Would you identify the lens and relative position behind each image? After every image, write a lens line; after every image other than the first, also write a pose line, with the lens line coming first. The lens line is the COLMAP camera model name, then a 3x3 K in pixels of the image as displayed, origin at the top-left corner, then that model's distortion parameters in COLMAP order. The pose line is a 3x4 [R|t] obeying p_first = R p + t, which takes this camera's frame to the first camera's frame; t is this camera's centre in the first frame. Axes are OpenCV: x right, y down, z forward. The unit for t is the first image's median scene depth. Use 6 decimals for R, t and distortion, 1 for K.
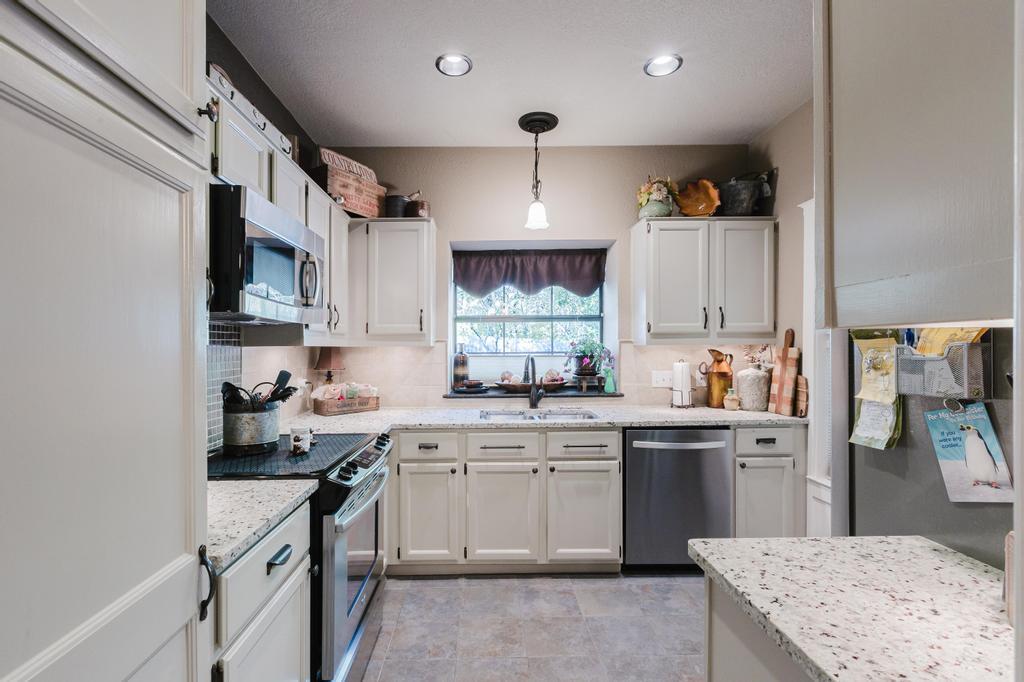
lens RADIAL K [[464.3, 0, 501.1], [0, 464.3, 343.3], [0, 0, 1]] dist [0.003531, -0.001468]
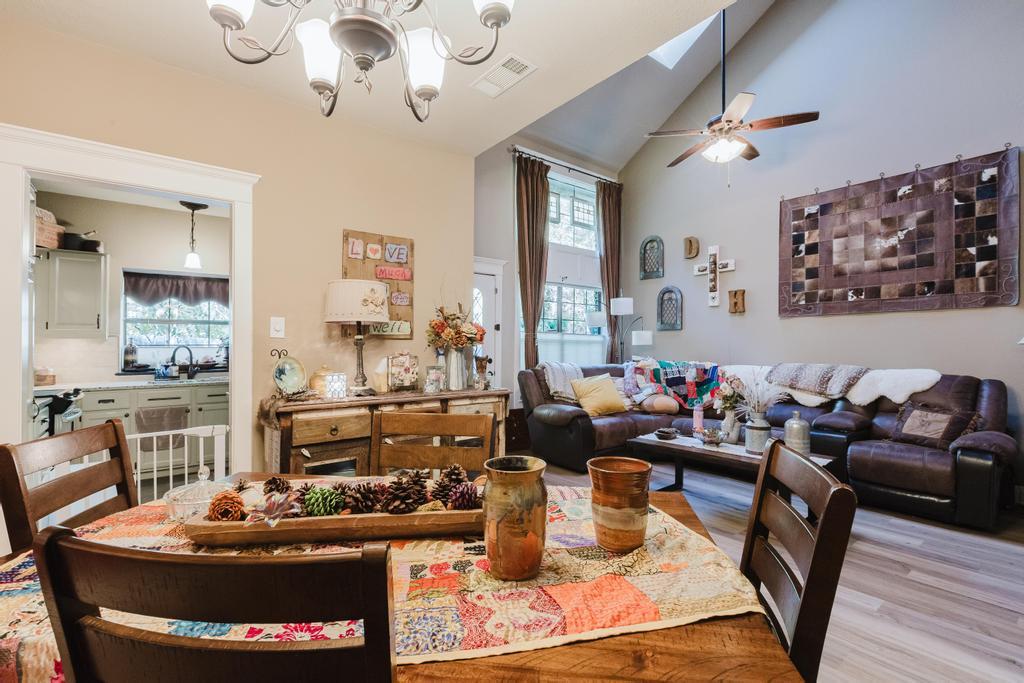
lens RADIAL K [[464.3, 0, 513.1], [0, 464.3, 344.5], [0, 0, 1]] dist [0.003531, -0.001468]
pose [[0.810496, 0.006916, 0.585704, 0.032497], [-0.005539, 0.999976, -0.004144, 0.022531], [-0.585718, 0.000115, 0.810515, -0.960094]]
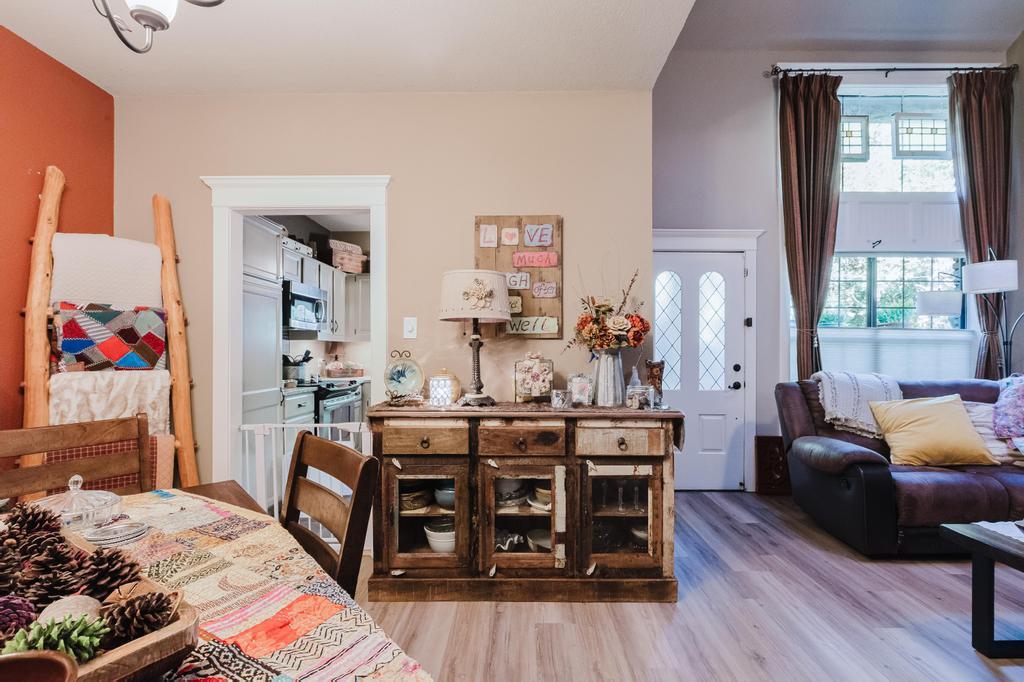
lens RADIAL K [[464.3, 0, 518.0], [0, 464.3, 347.2], [0, 0, 1]] dist [0.003531, -0.001468]
pose [[0.998459, 0.006111, -0.055159, 0.460630], [-0.006049, 0.999981, 0.001286, 0.021943], [0.055166, -0.000951, 0.998477, -0.818329]]
